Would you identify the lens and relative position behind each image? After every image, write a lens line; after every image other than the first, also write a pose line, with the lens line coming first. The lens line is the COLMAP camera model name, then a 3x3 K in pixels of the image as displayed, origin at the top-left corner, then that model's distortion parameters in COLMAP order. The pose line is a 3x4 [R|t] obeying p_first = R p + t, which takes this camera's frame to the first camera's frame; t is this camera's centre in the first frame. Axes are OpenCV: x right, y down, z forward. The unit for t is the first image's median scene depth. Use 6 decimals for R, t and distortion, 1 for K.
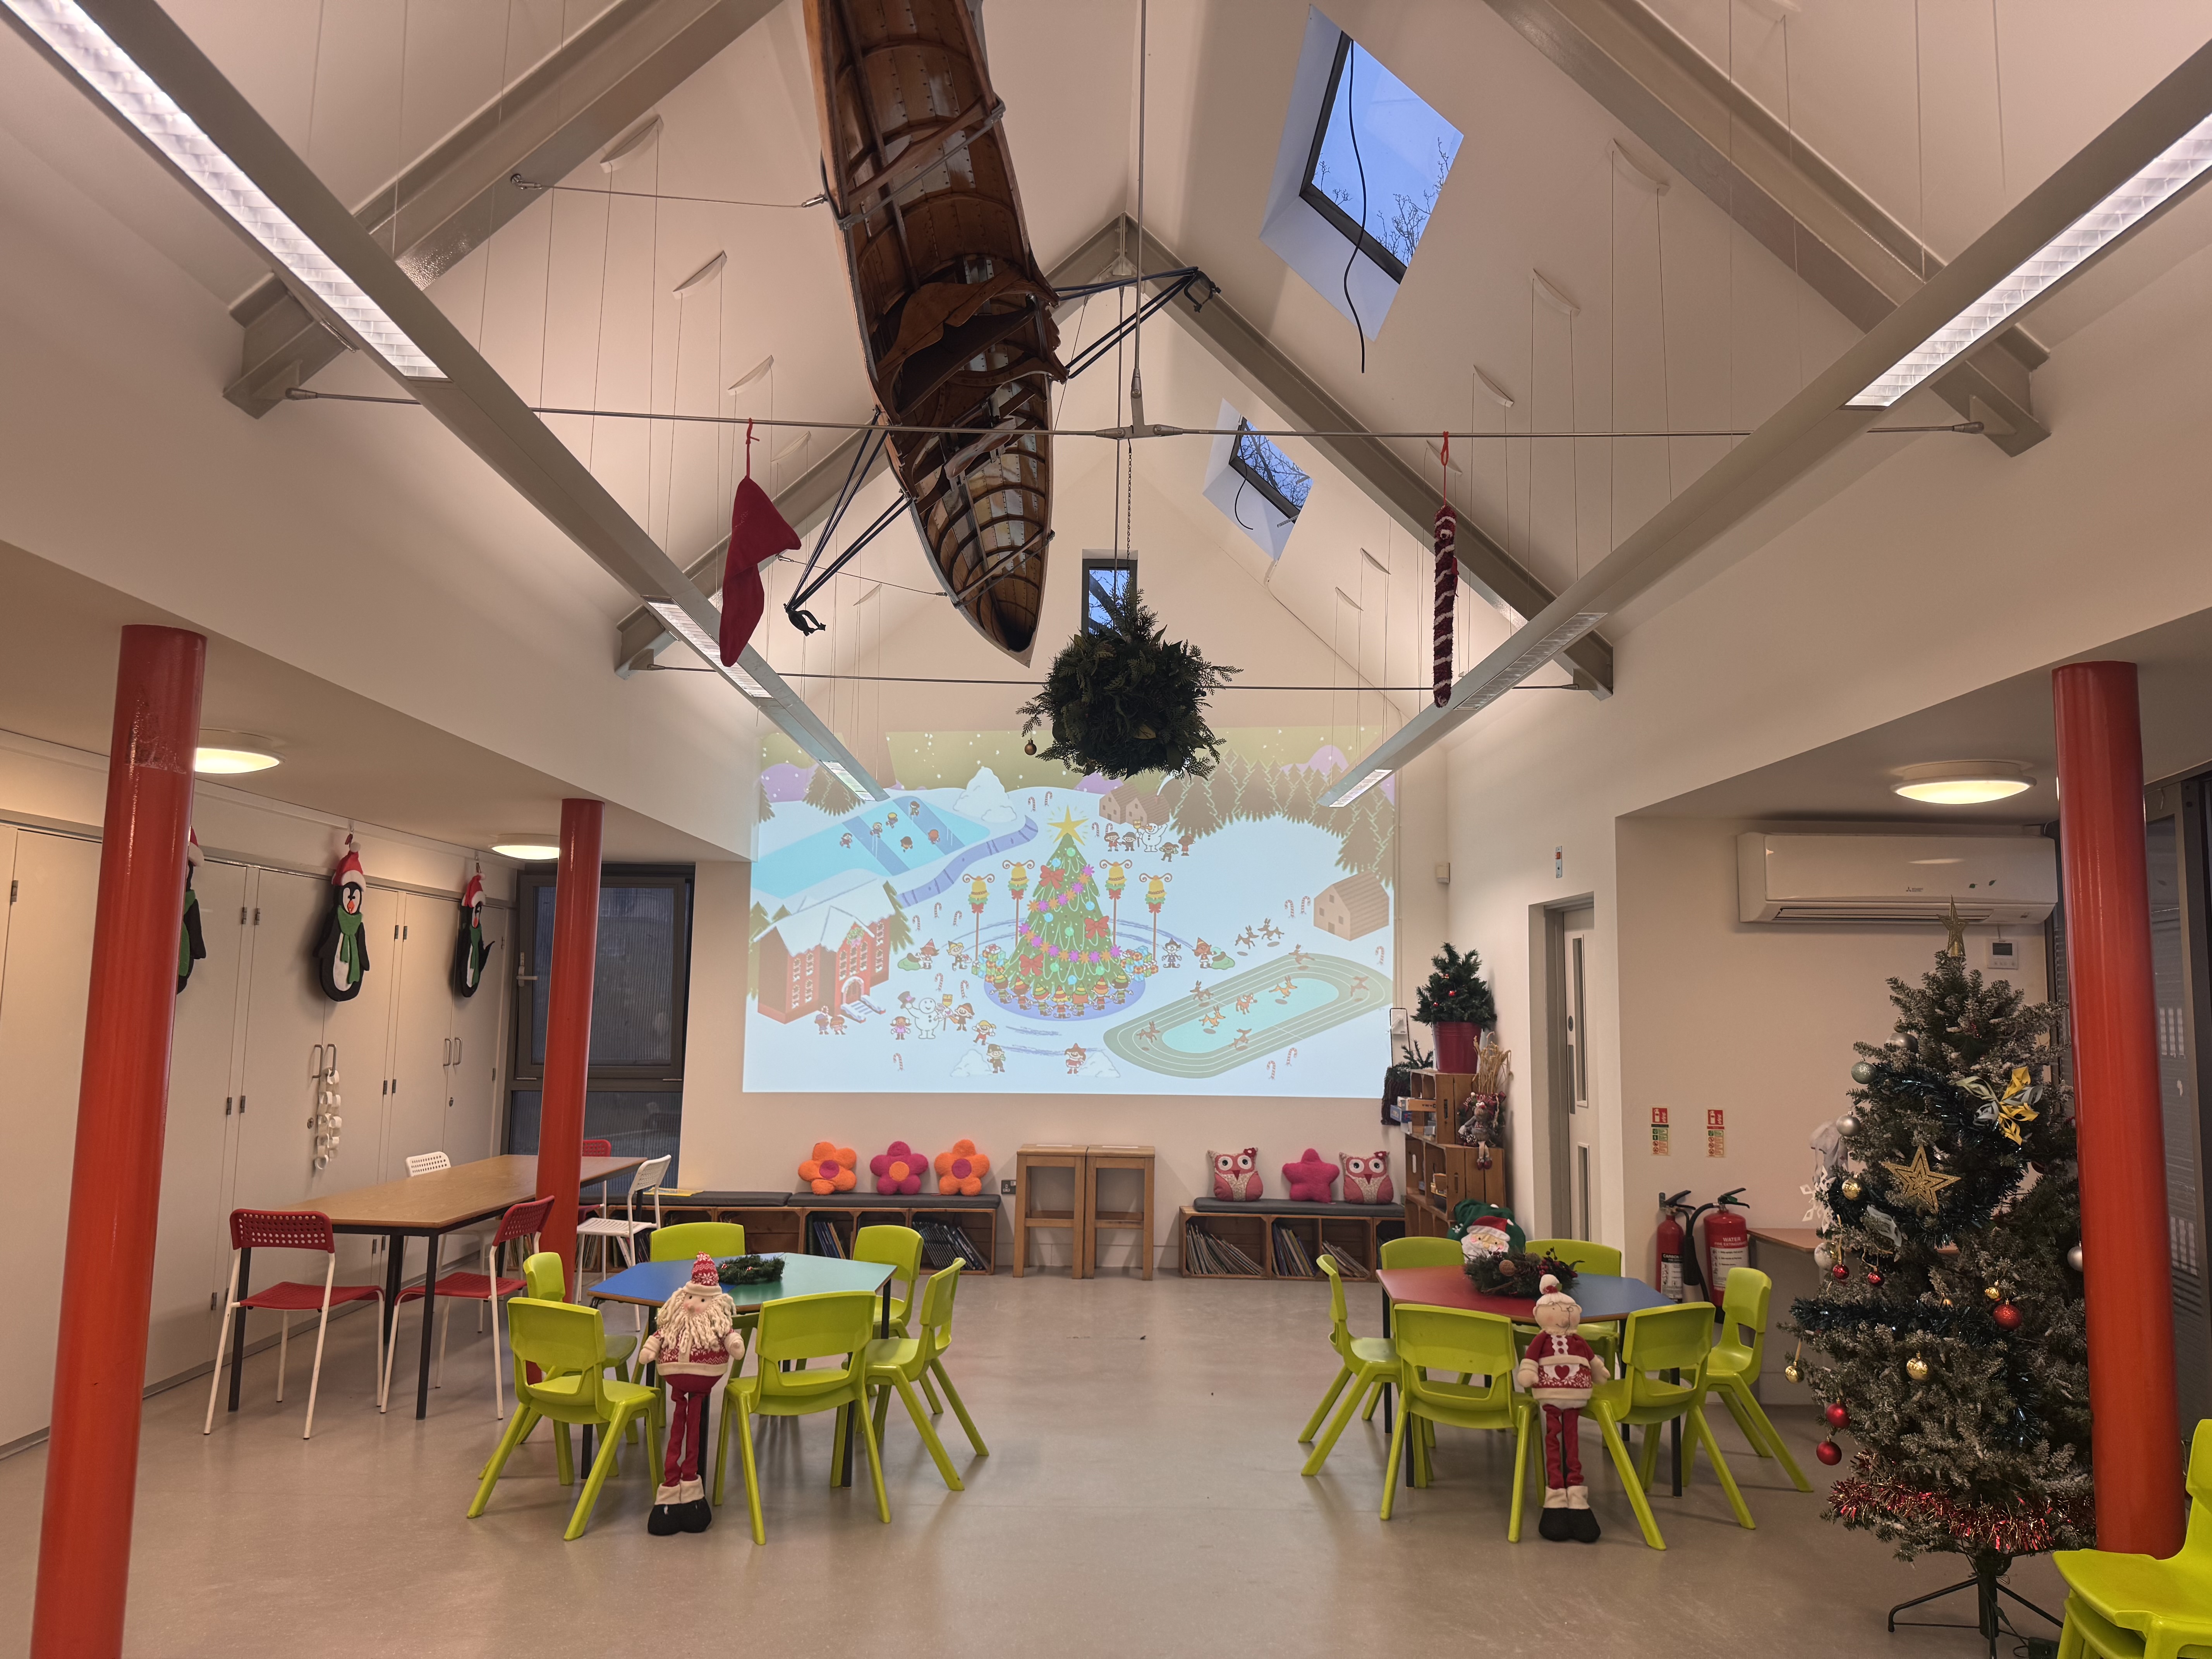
lens RADIAL K [[1550.9, 0, 1095.4], [0, 1550.9, 834.7], [0, 0, 1]] dist [0.125818, -0.186831]
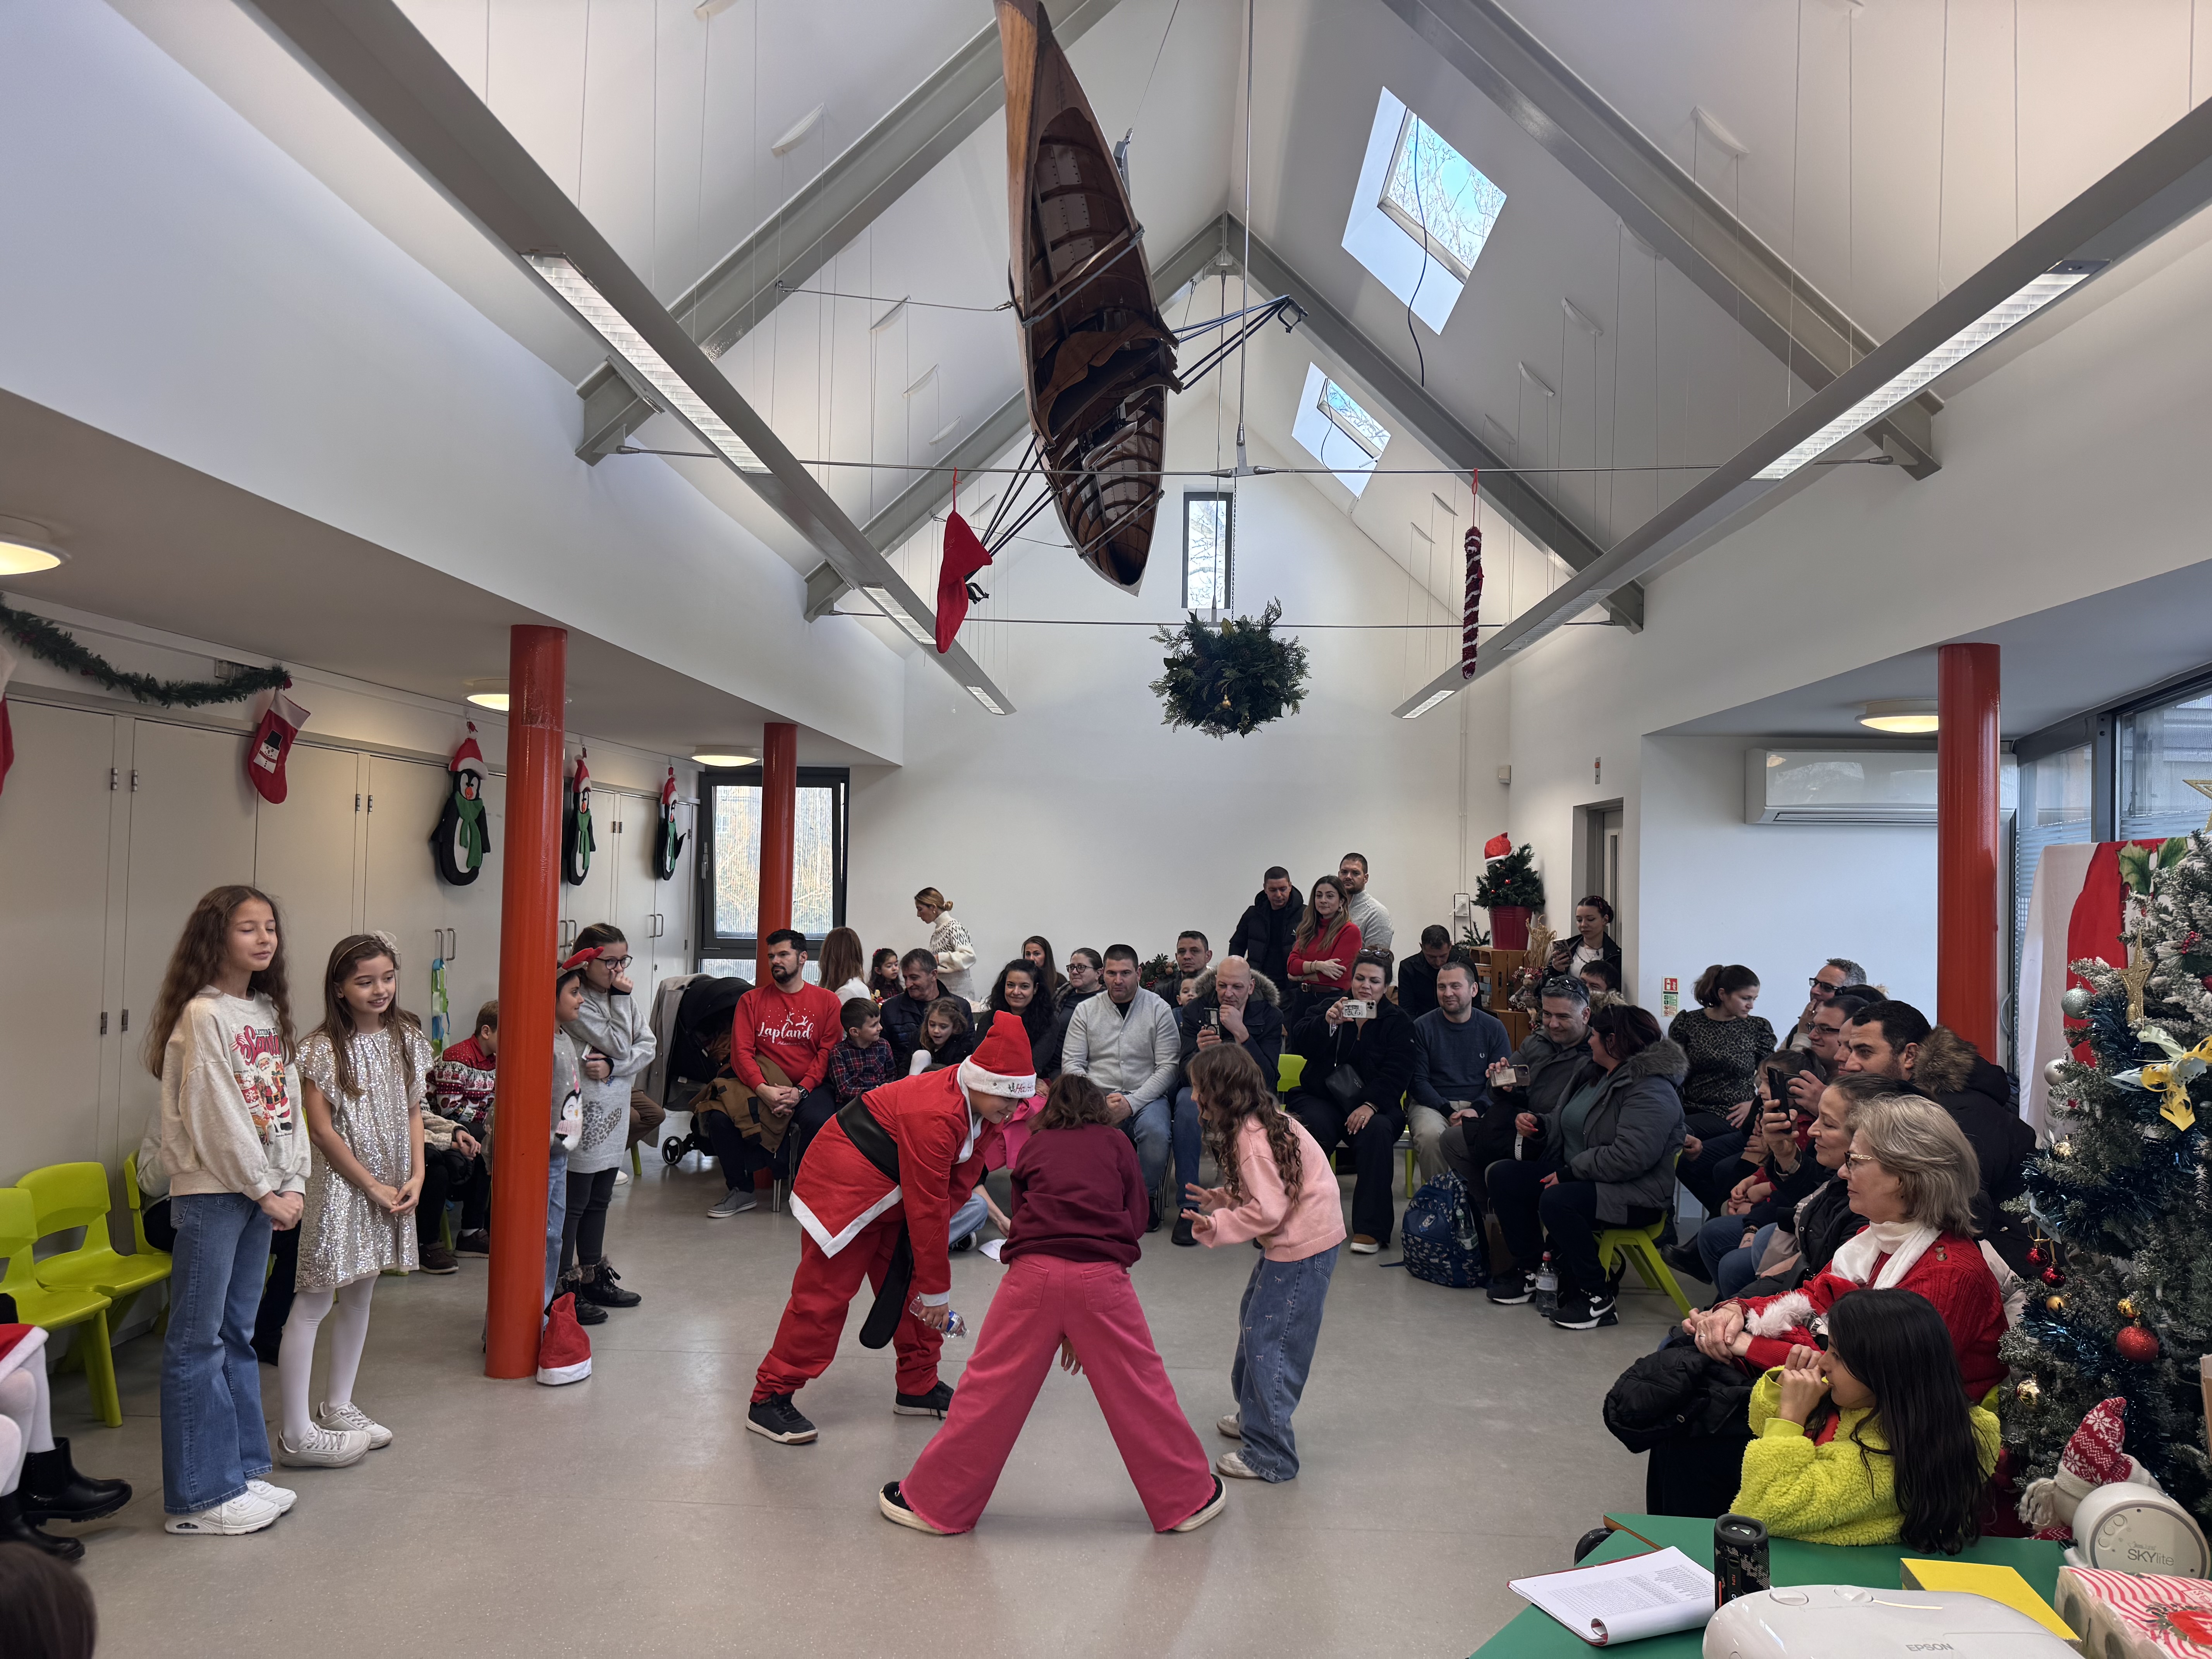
lens RADIAL K [[1550.9, 0, 1095.4], [0, 1550.9, 834.7], [0, 0, 1]] dist [0.125818, -0.186831]
pose [[0.998467, 0.001858, -0.055318, -0.013565], [0.002498, 0.996905, 0.078579, -0.030784], [0.055293, -0.078597, 0.995372, -0.205624]]
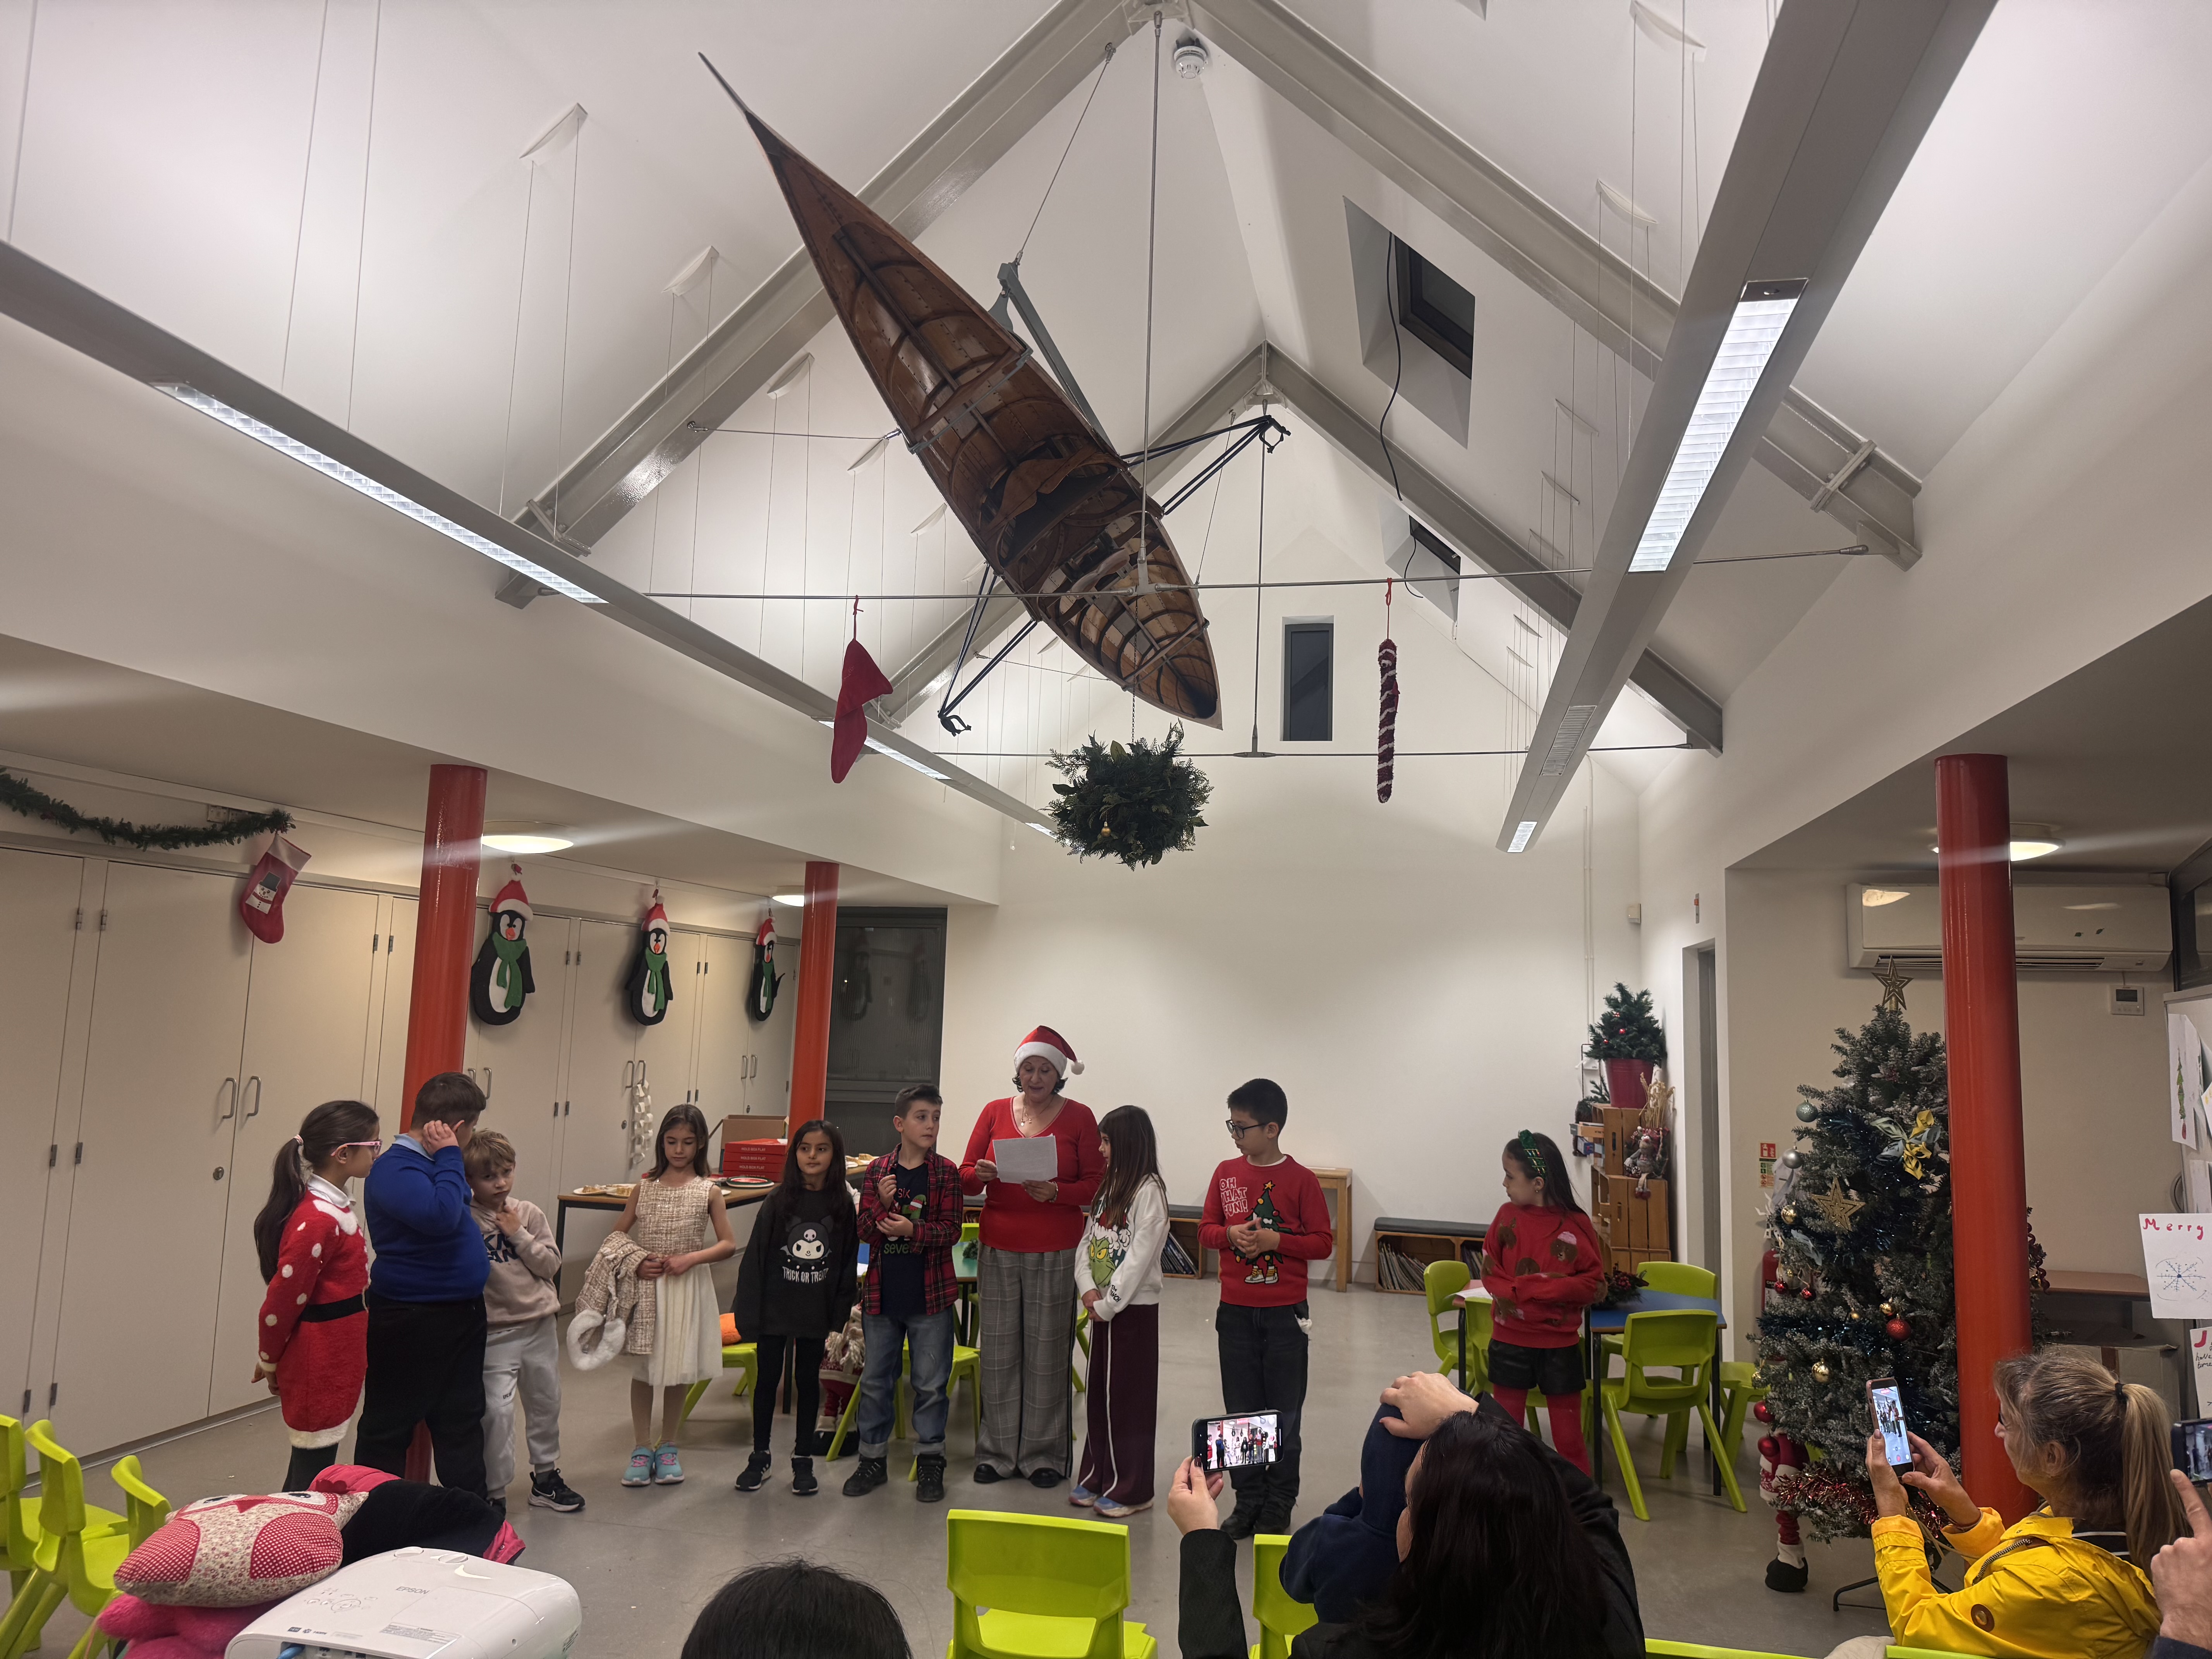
lens RADIAL K [[1550.9, 0, 1095.4], [0, 1550.9, 834.7], [0, 0, 1]] dist [0.125818, -0.186831]
pose [[0.975607, -0.014429, -0.219048, 0.150169], [0.011231, 0.999811, -0.015840, -0.022434], [0.219235, 0.012993, 0.975586, -0.136872]]
